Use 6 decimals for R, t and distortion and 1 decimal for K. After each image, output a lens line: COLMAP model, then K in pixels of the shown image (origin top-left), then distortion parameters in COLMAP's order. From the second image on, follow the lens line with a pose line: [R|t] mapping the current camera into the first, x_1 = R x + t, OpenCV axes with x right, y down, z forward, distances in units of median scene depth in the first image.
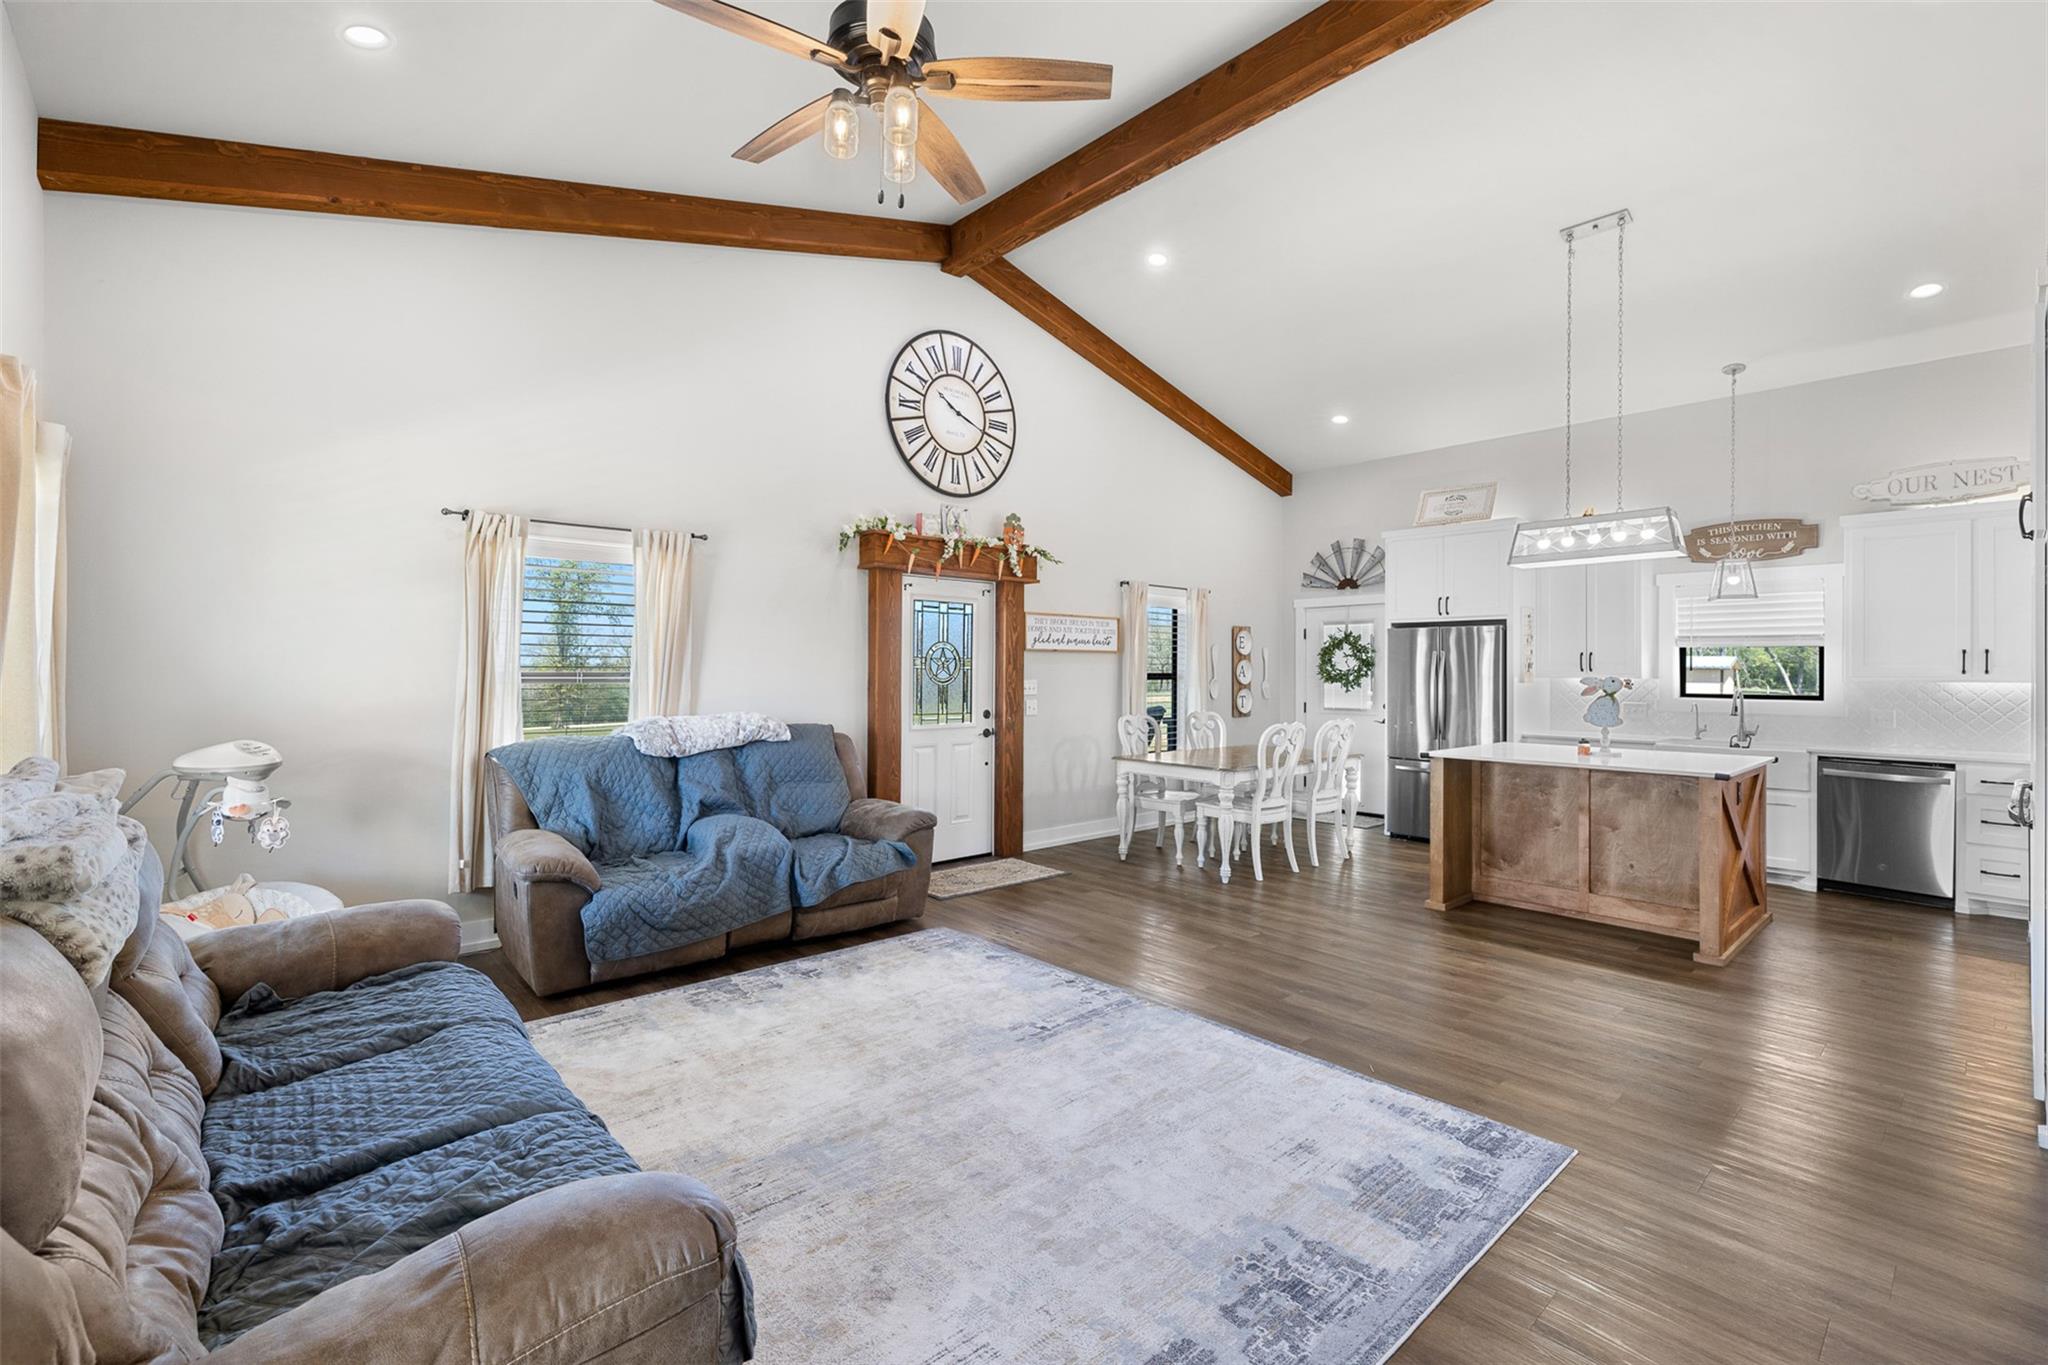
lens RADIAL K [[887.1, 0, 1029.4], [0, 887.1, 666.5], [0, 0, 1]] dist [0.005064, 0.000418]
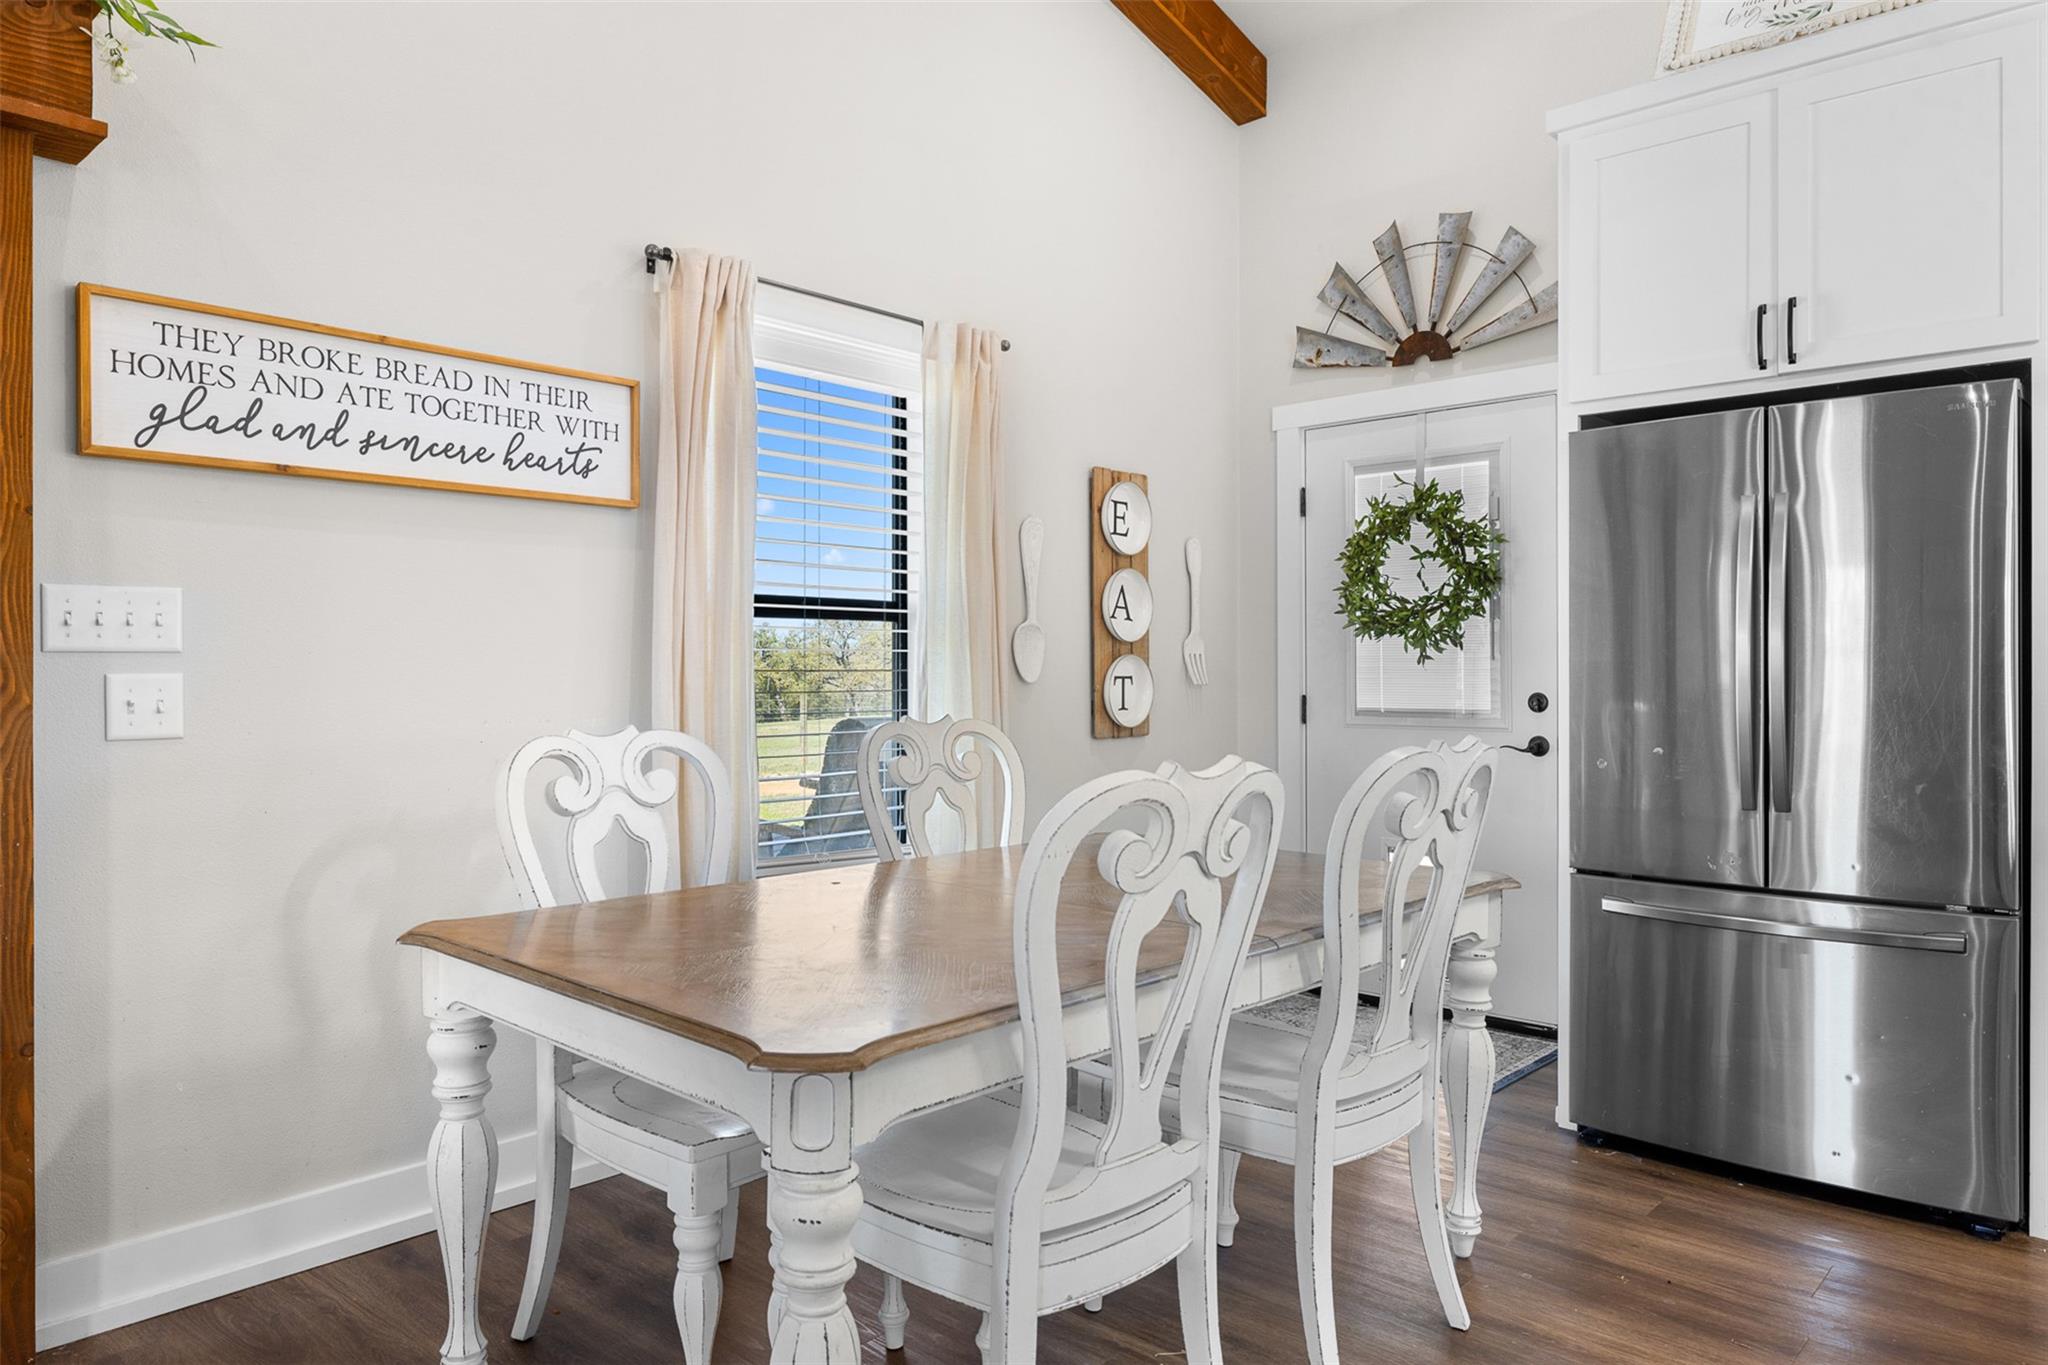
lens RADIAL K [[1328.6, 0, 1030.2], [0, 1328.6, 674.1], [0, 0, 1]] dist [0.002151, -0.000988]
pose [[0.996241, -0.005553, 0.086443, 0.208255], [0.005094, 0.999972, 0.005530, 0.038190], [-0.086471, -0.005069, 0.996241, 0.642367]]
